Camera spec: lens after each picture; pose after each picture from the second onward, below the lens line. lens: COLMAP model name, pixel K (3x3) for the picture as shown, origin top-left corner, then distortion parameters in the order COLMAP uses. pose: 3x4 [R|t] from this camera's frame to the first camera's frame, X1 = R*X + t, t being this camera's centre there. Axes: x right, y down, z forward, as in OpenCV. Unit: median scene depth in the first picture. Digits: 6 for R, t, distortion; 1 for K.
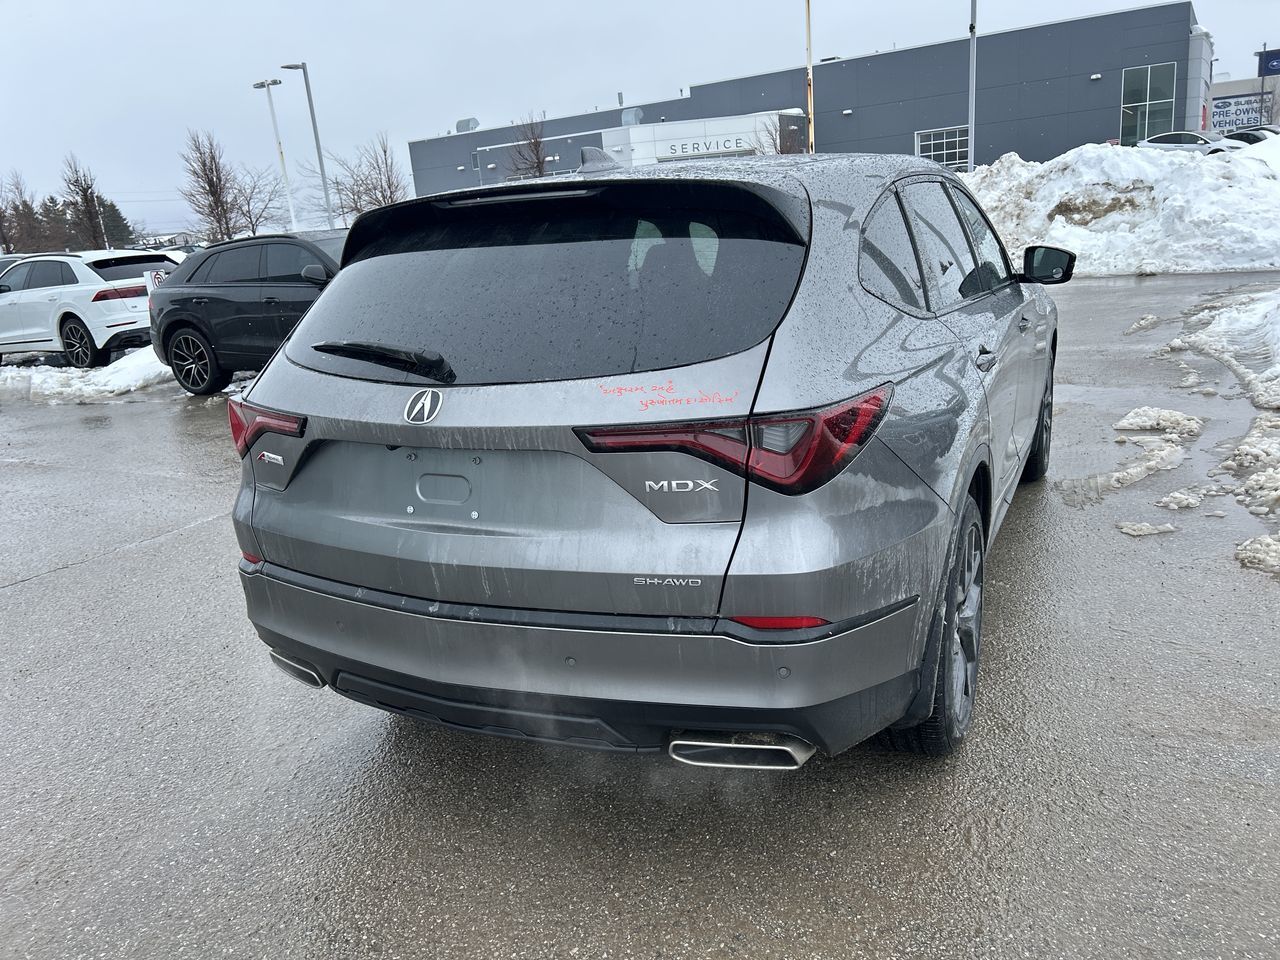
lens RADIAL K [[961.2, 0, 637.5], [0, 961.2, 485.0], [0, 0, 1]] dist [0.053068, -0.054806]
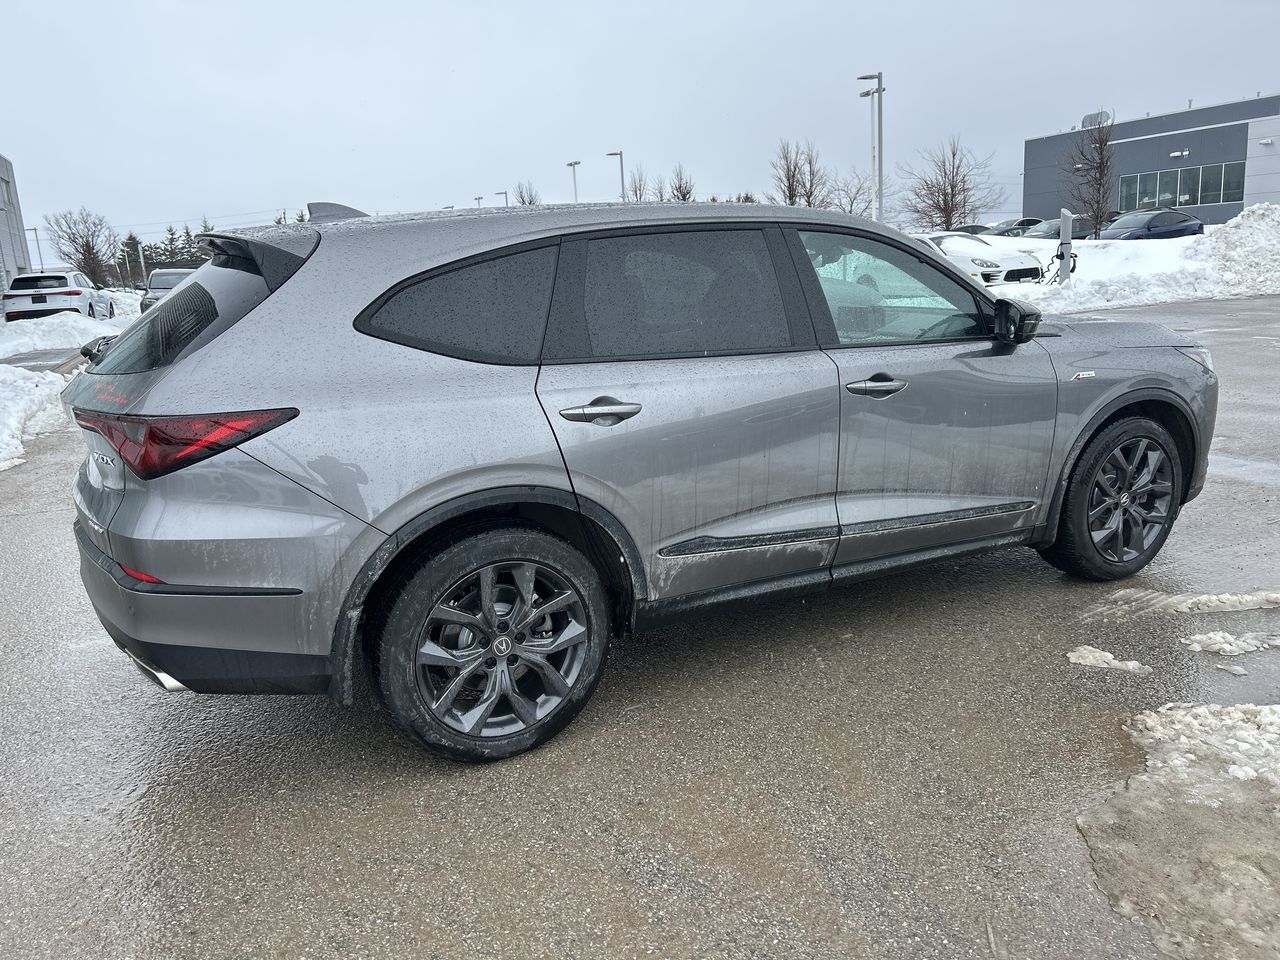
lens RADIAL K [[956.7, 0, 637.6], [0, 956.7, 463.5], [0, 0, 1]] dist [0.095205, -0.119319]
pose [[0.815676, 0.159713, -0.556026, 1.302391], [-0.170066, 0.984866, 0.033411, -0.153943], [0.552947, 0.067309, 0.830493, 0.238633]]
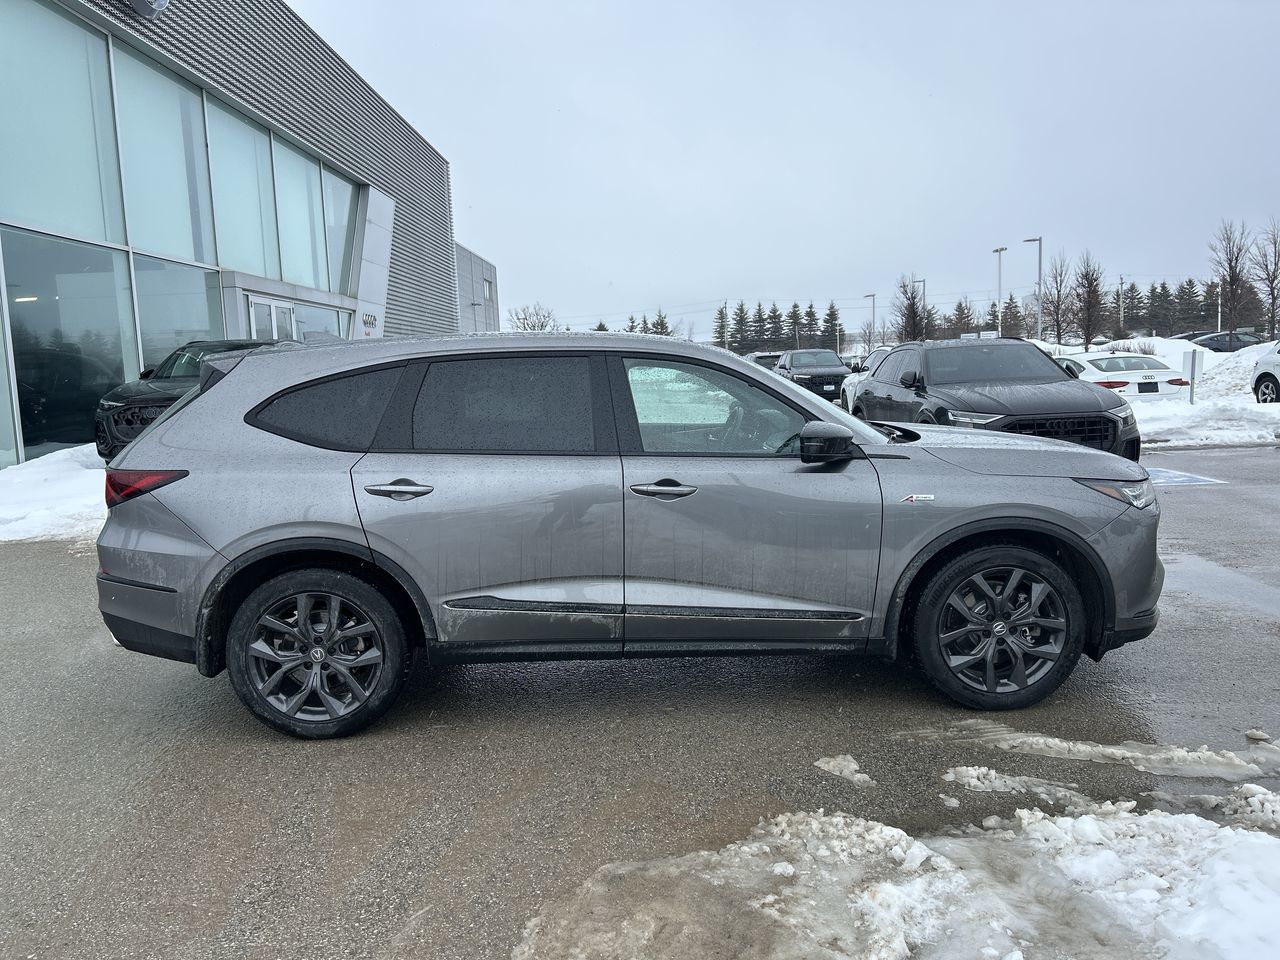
lens RADIAL K [[956.7, 0, 637.6], [0, 956.7, 463.5], [0, 0, 1]] dist [0.095205, -0.119319]
pose [[0.483606, 0.159036, -0.860716, 2.291377], [-0.242688, 0.969164, 0.042717, -0.412247], [0.840969, 0.188227, 0.507289, 0.783711]]
